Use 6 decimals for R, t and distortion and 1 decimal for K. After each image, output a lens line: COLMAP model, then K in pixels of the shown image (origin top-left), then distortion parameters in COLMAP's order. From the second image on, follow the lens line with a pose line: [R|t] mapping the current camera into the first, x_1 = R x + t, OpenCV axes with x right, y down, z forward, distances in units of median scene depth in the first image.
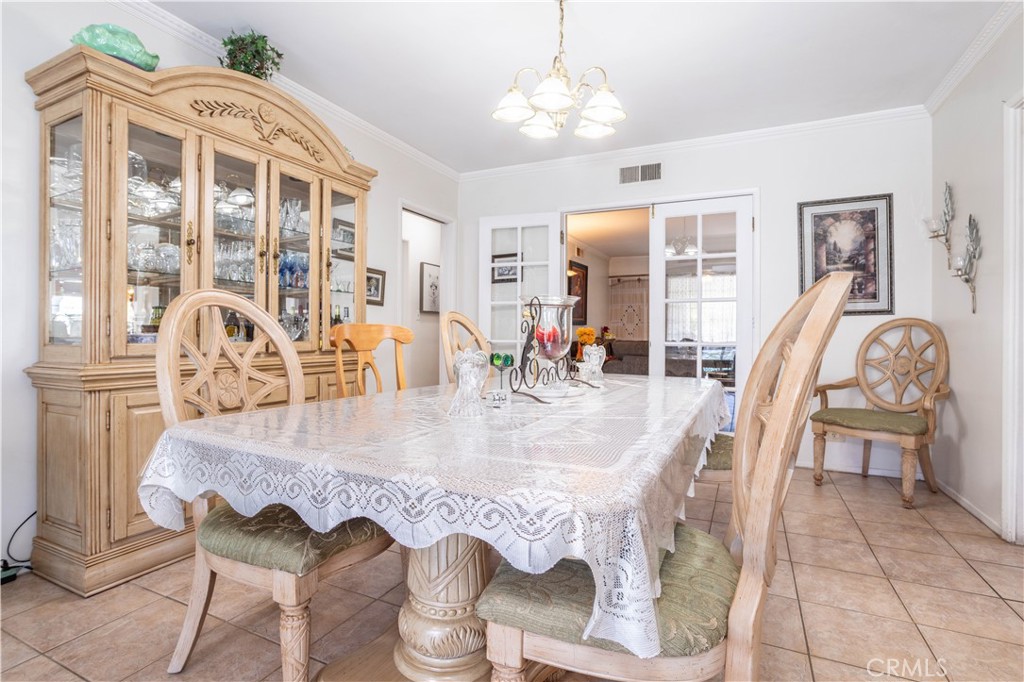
lens RADIAL K [[487.9, 0, 516.2], [0, 487.9, 336.4], [0, 0, 1]] dist [-0.004897, -0.000208]
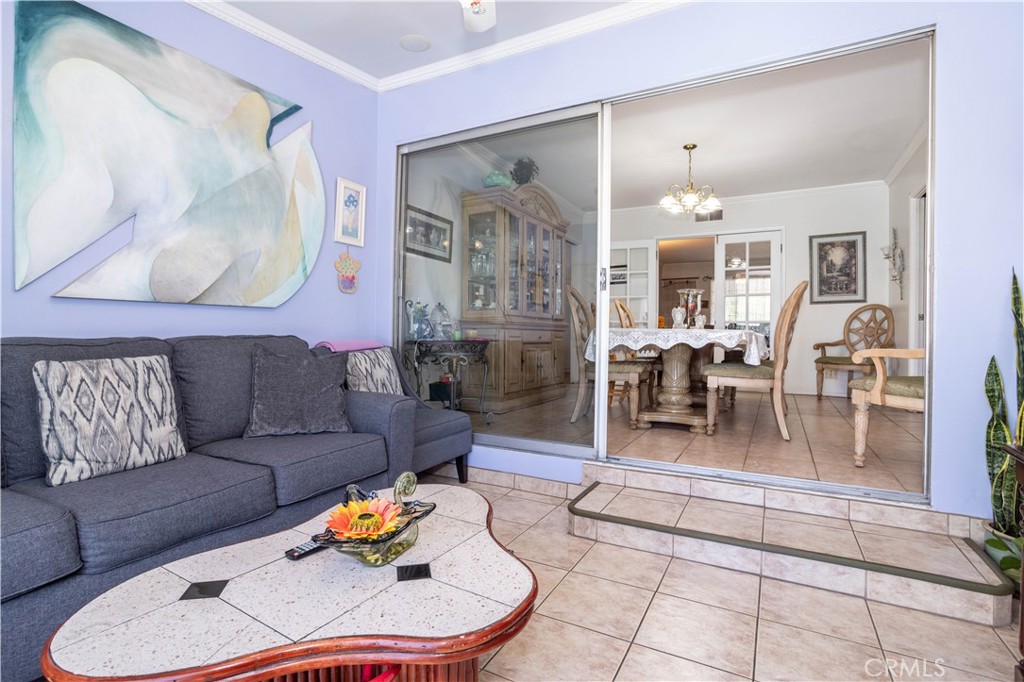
lens RADIAL K [[487.9, 0, 505.7], [0, 487.9, 336.2], [0, 0, 1]] dist [-0.004897, -0.000208]
pose [[0.998276, 0.005923, -0.058393, -0.380811], [-0.006159, 0.999974, -0.003869, 0.086919], [0.058368, 0.004222, 0.998286, -0.767321]]
